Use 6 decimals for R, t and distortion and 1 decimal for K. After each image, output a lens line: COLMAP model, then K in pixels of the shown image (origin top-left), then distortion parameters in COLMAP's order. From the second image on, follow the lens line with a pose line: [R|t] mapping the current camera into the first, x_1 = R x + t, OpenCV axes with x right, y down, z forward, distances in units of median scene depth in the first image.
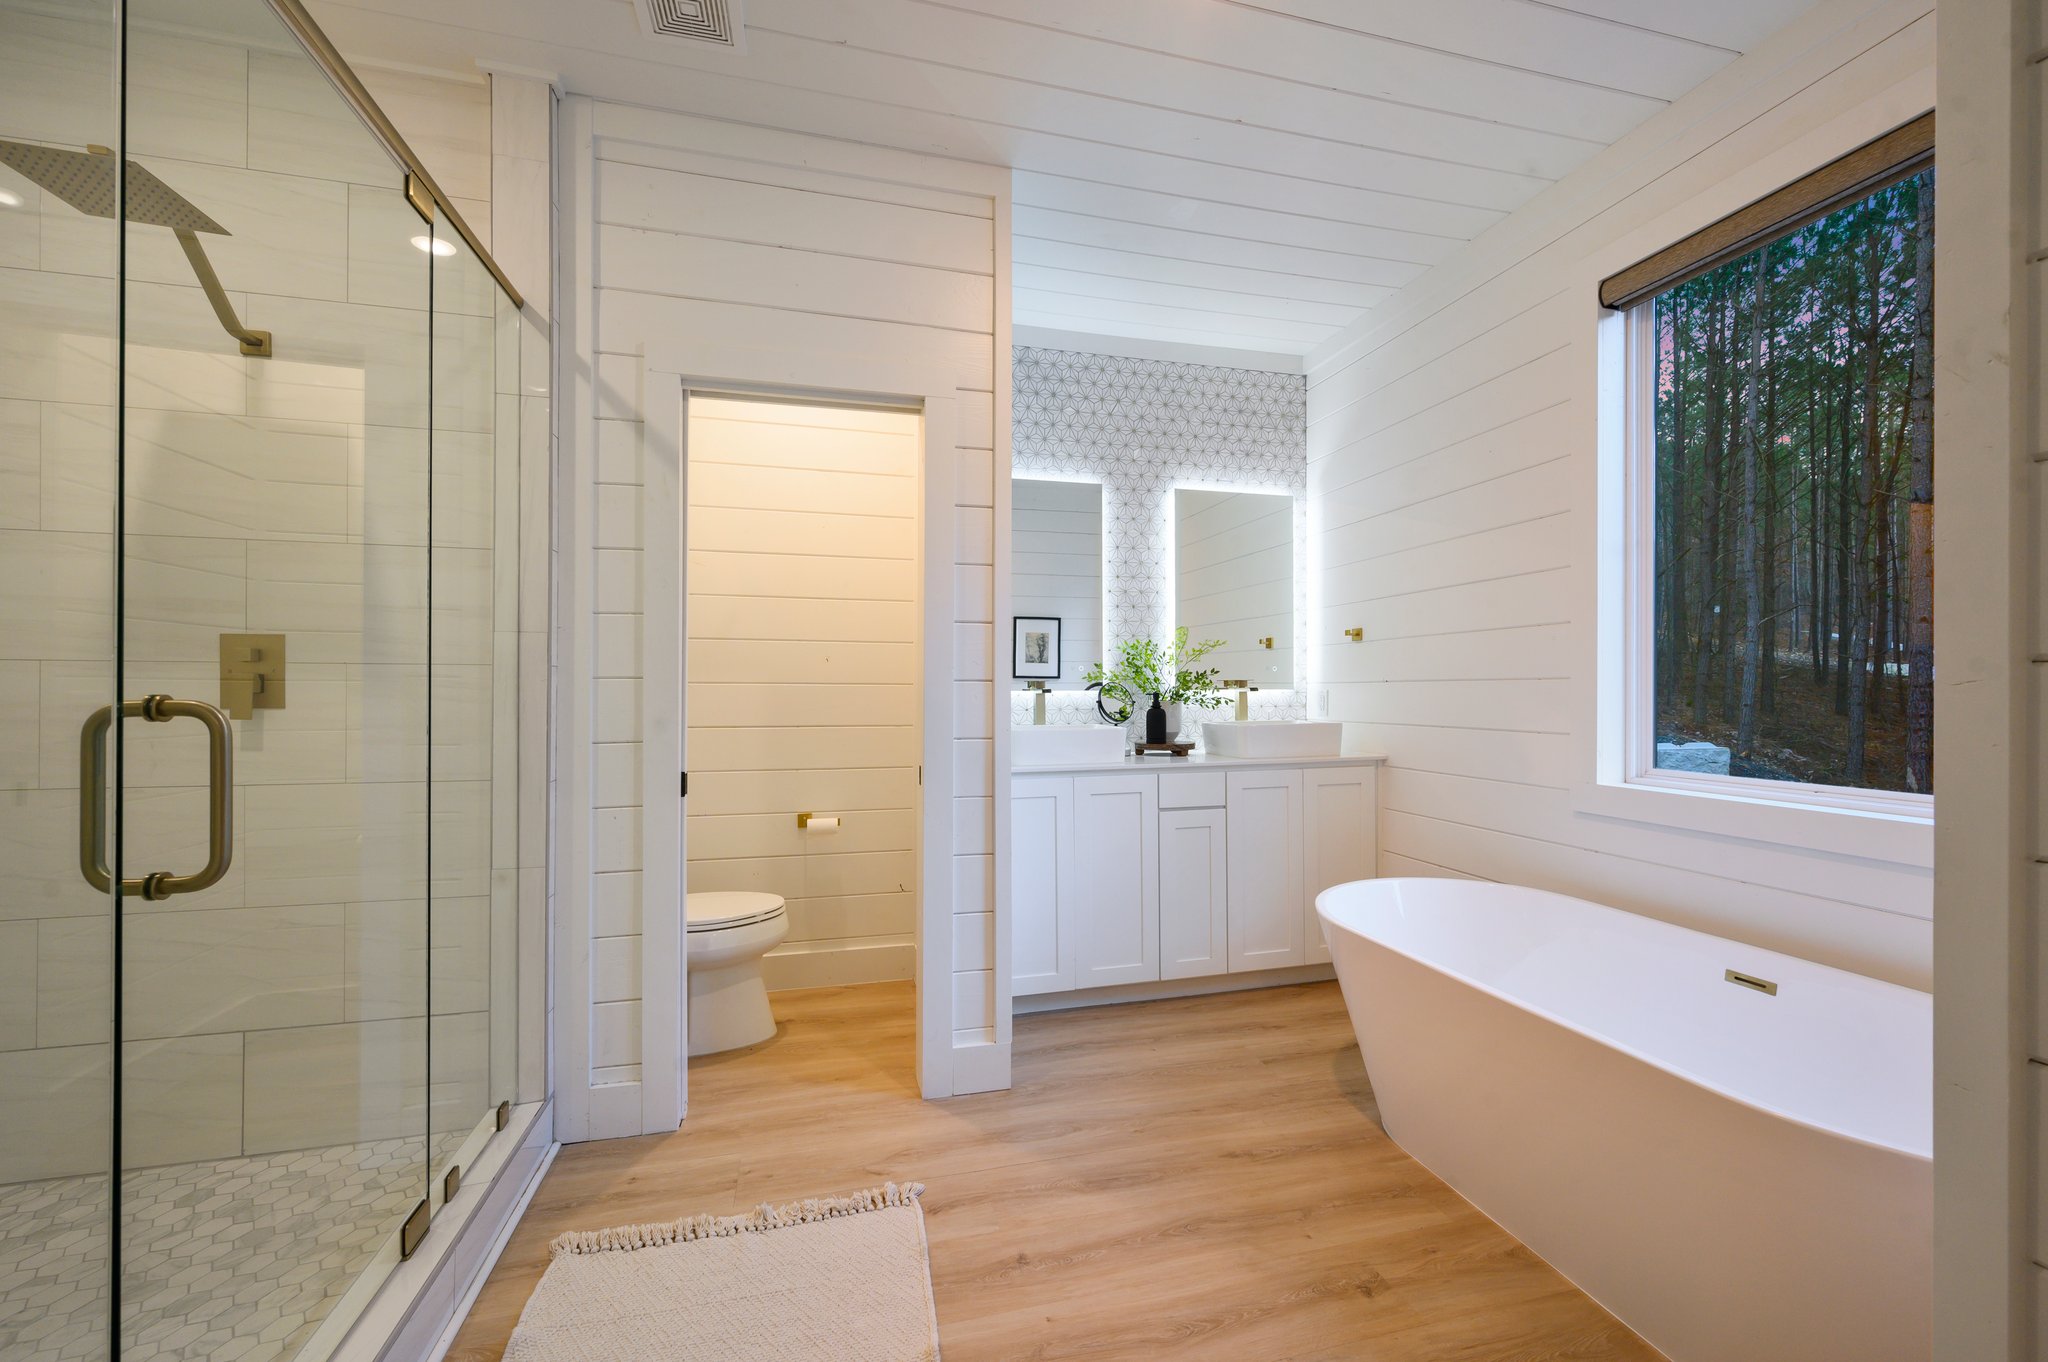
lens RADIAL K [[816.2, 0, 1015.5], [0, 816.2, 687.3], [0, 0, 1]] dist [-0.002756, 0.000294]
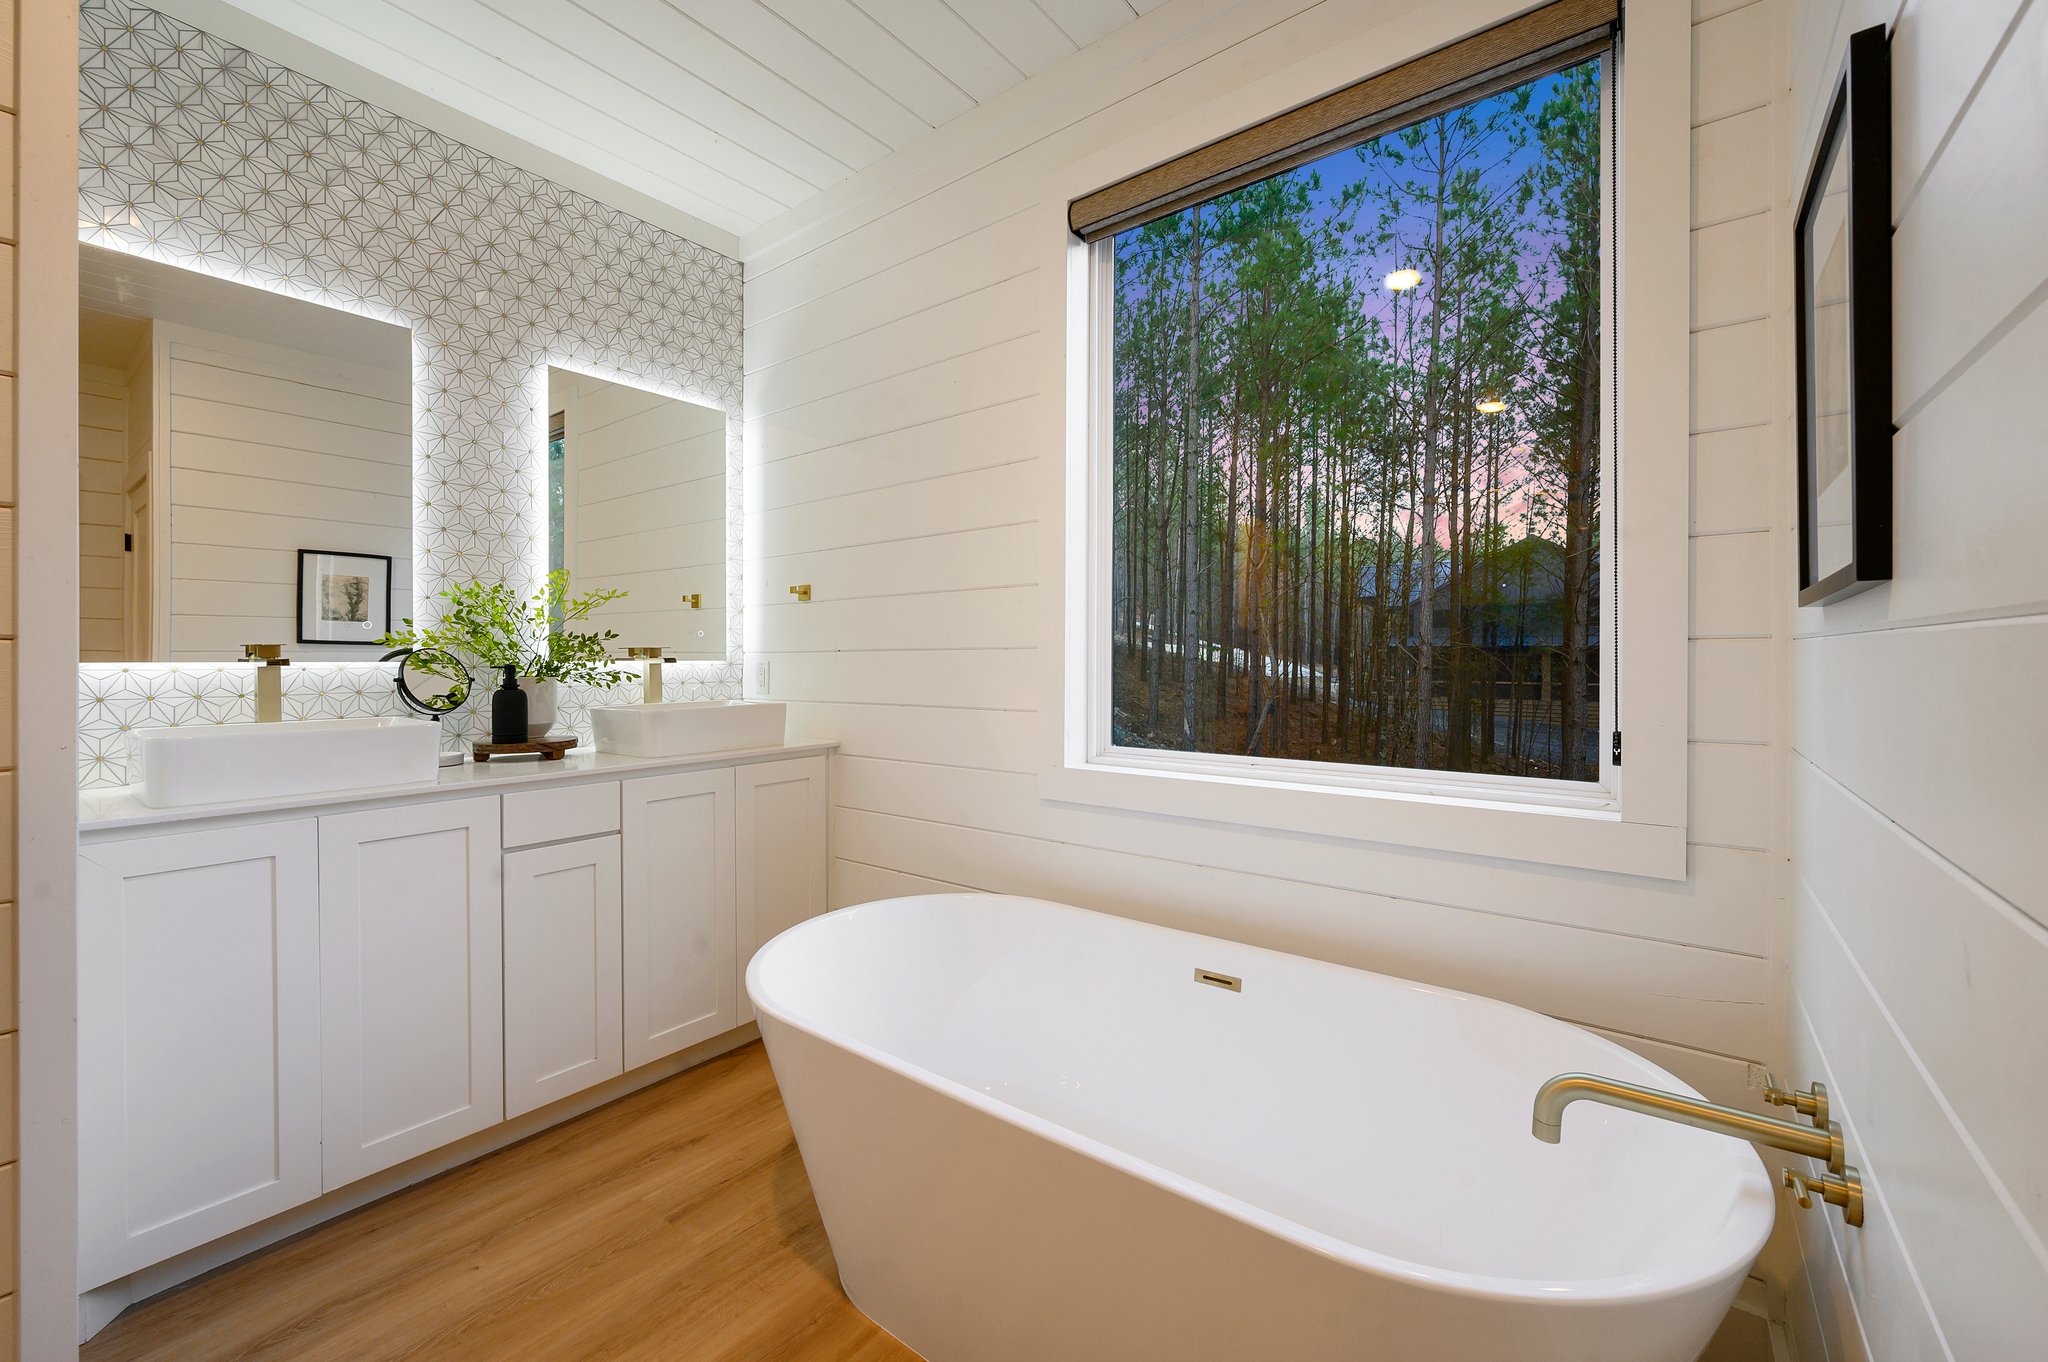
lens RADIAL K [[816.2, 0, 1035.5], [0, 816.2, 662.1], [0, 0, 1]] dist [-0.002756, 0.000294]
pose [[0.780605, 0.001202, 0.625023, 0.089958], [-0.002800, 0.999995, 0.001575, 0.001967], [-0.625018, -0.002980, 0.780605, 0.219838]]
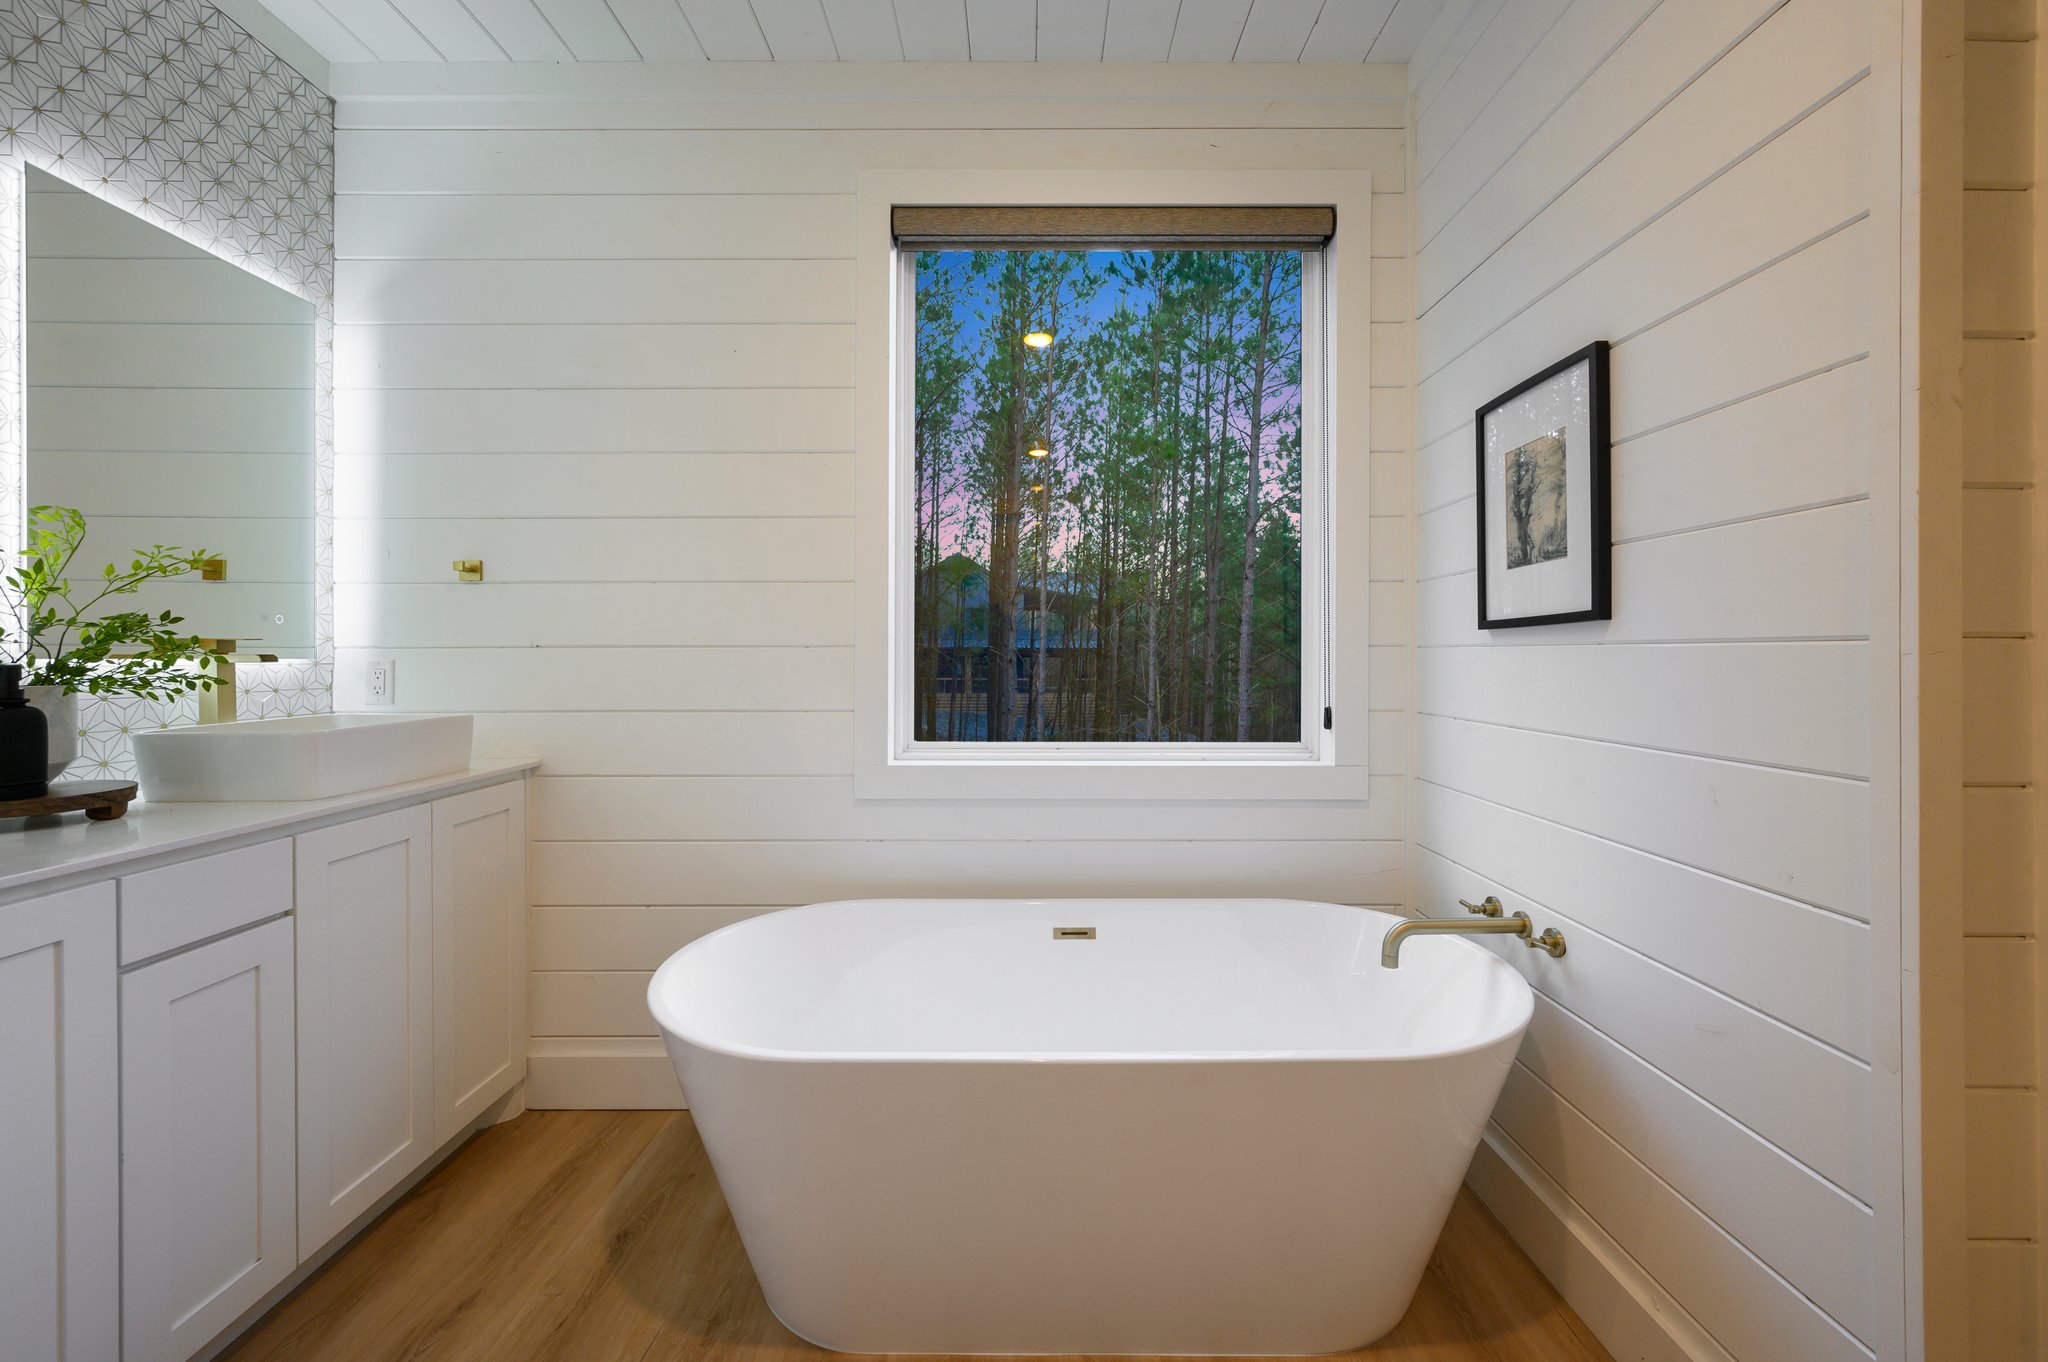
lens RADIAL K [[816.2, 0, 1023.3], [0, 816.2, 663.3], [0, 0, 1]] dist [-0.002756, 0.000294]
pose [[0.237845, -0.001114, 0.971302, -0.081333], [-0.002901, 0.999994, 0.001857, 0.003210], [-0.971299, -0.003259, 0.237840, 0.432425]]
